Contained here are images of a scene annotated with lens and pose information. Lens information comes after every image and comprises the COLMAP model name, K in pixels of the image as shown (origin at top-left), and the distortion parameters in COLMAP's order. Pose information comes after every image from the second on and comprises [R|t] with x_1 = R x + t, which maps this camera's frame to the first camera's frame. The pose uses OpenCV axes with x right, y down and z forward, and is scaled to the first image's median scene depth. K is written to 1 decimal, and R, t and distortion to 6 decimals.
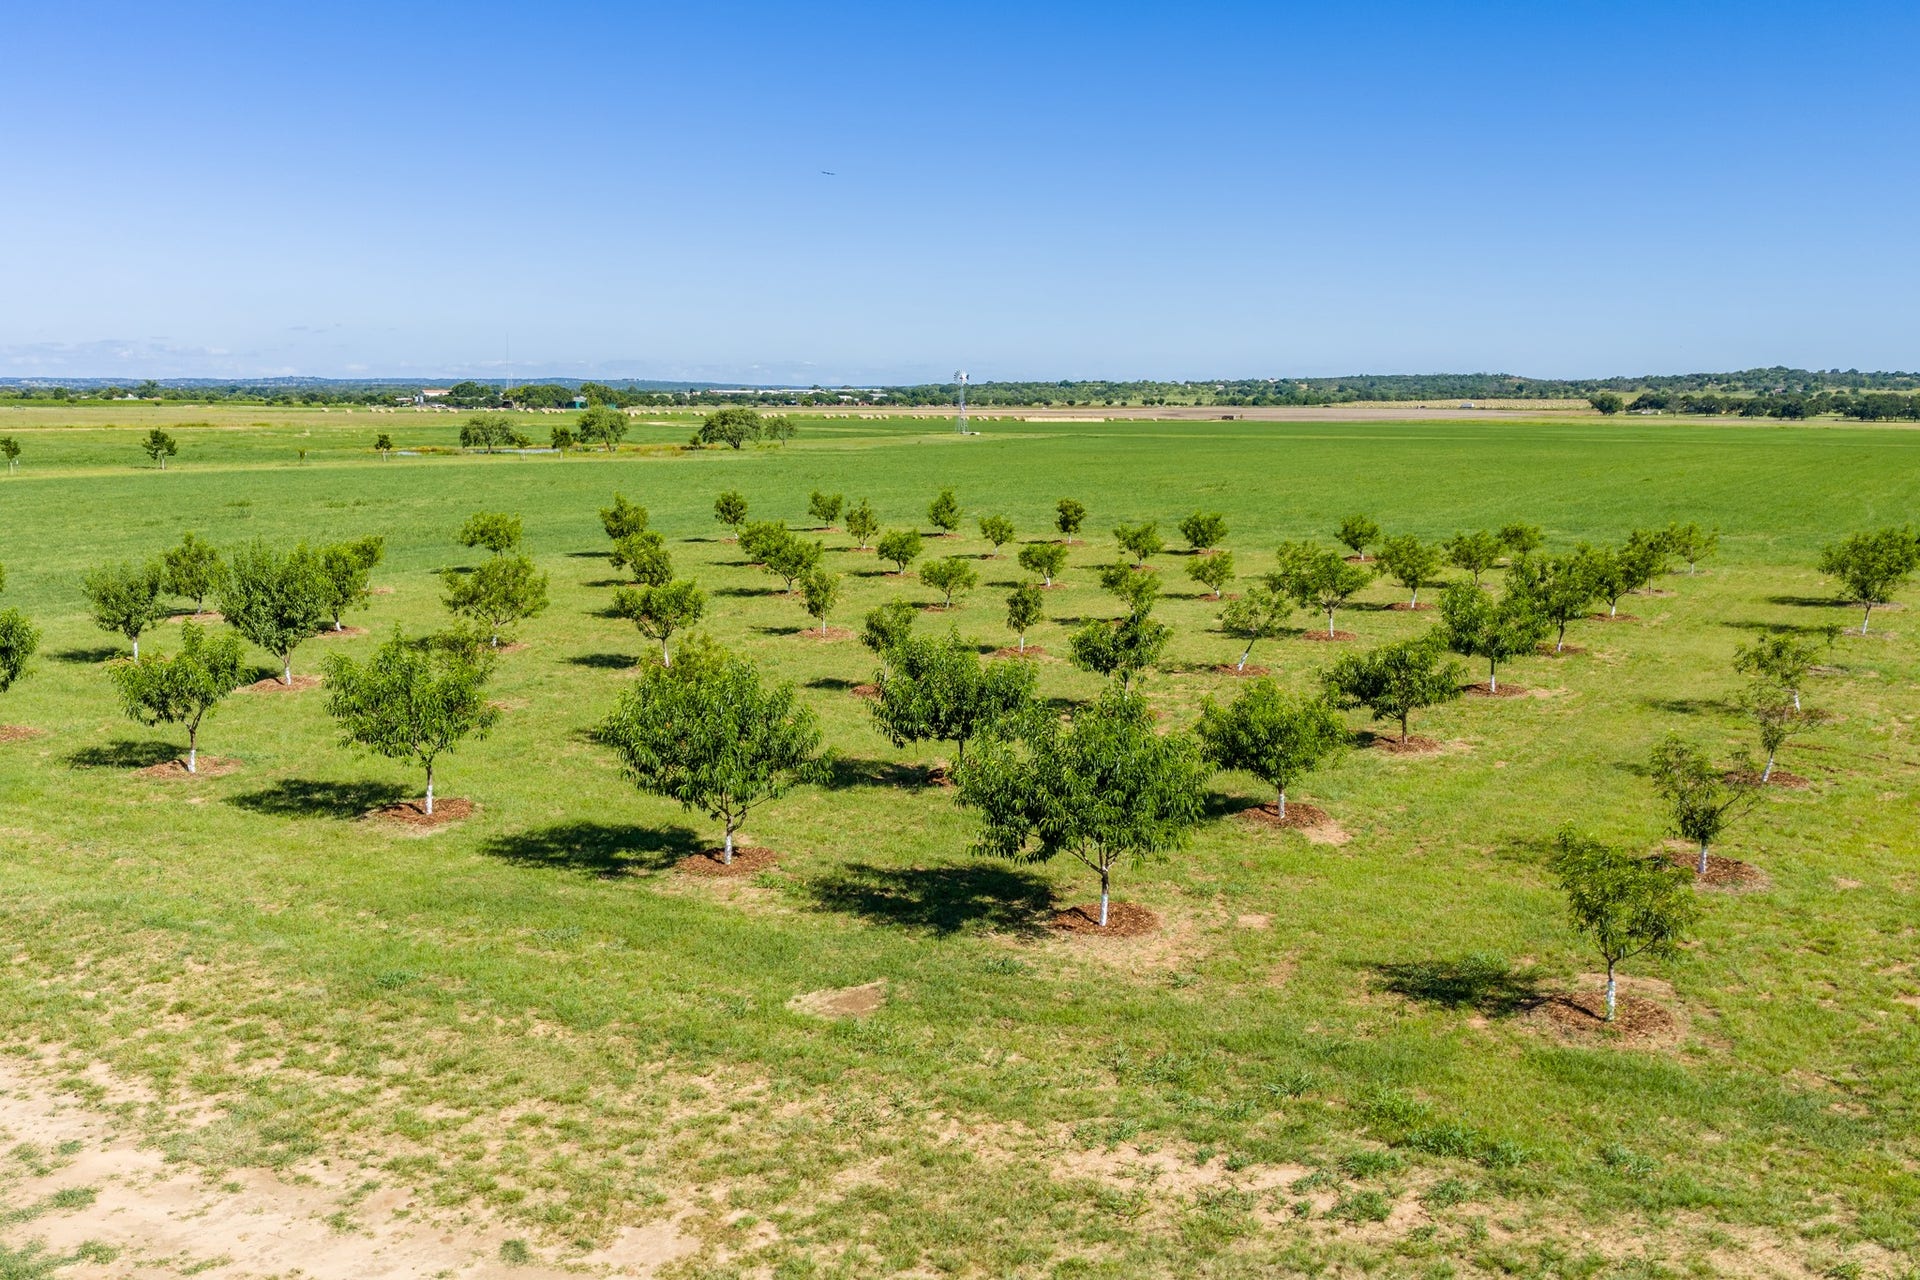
lens RADIAL K [[1598.5, 0, 960.0], [0, 1598.5, 640.0], [0, 0, 1]] dist [0.017783, 0.004334]
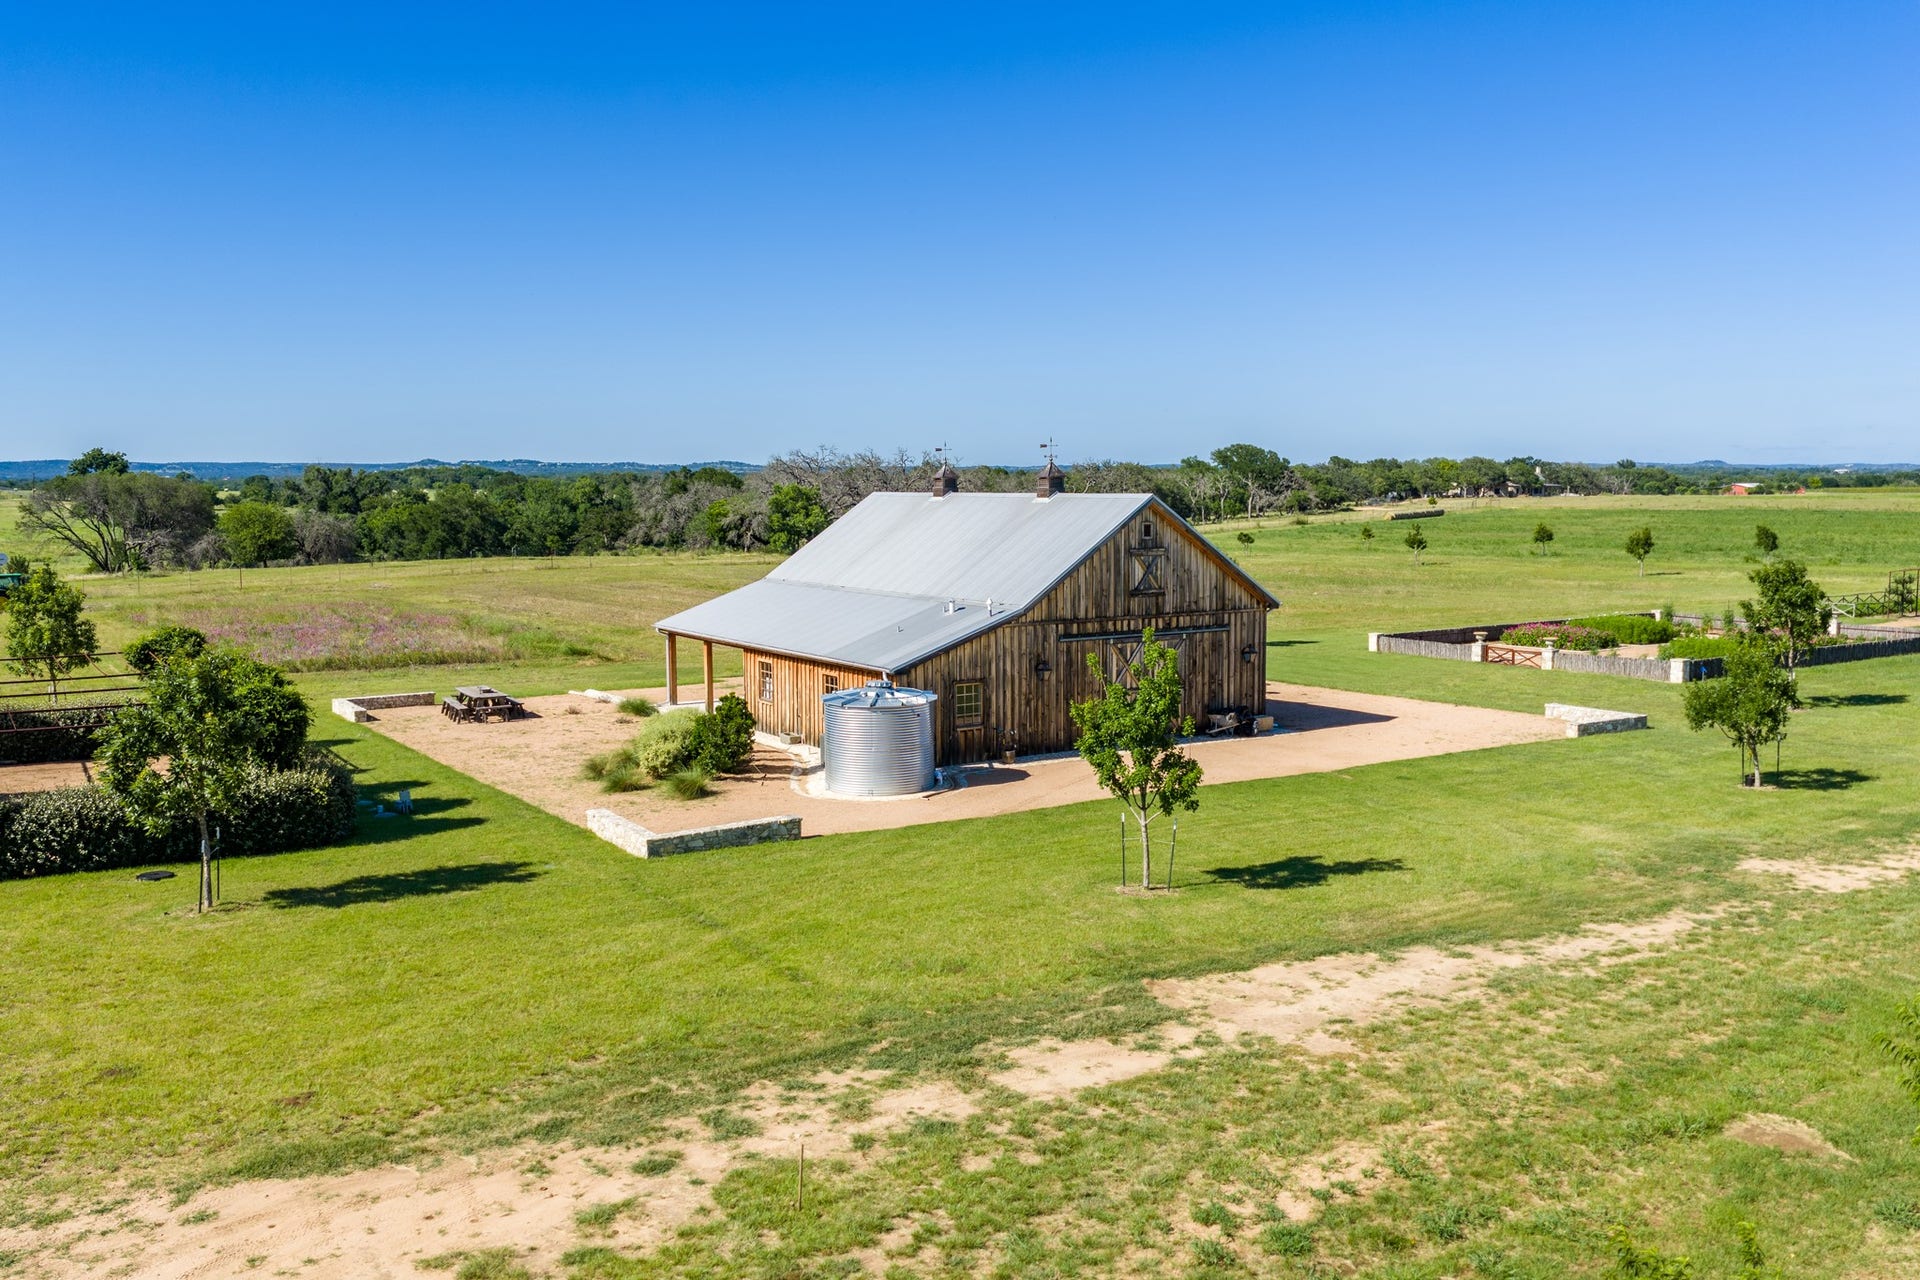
lens RADIAL K [[1598.5, 0, 960.0], [0, 1598.5, 640.0], [0, 0, 1]] dist [0.017783, 0.004334]
pose [[-0.401115, 0.079262, -0.912592, 1.159208], [-0.139167, 0.979412, 0.146234, -0.155812], [0.905395, 0.185660, -0.381826, 1.055770]]
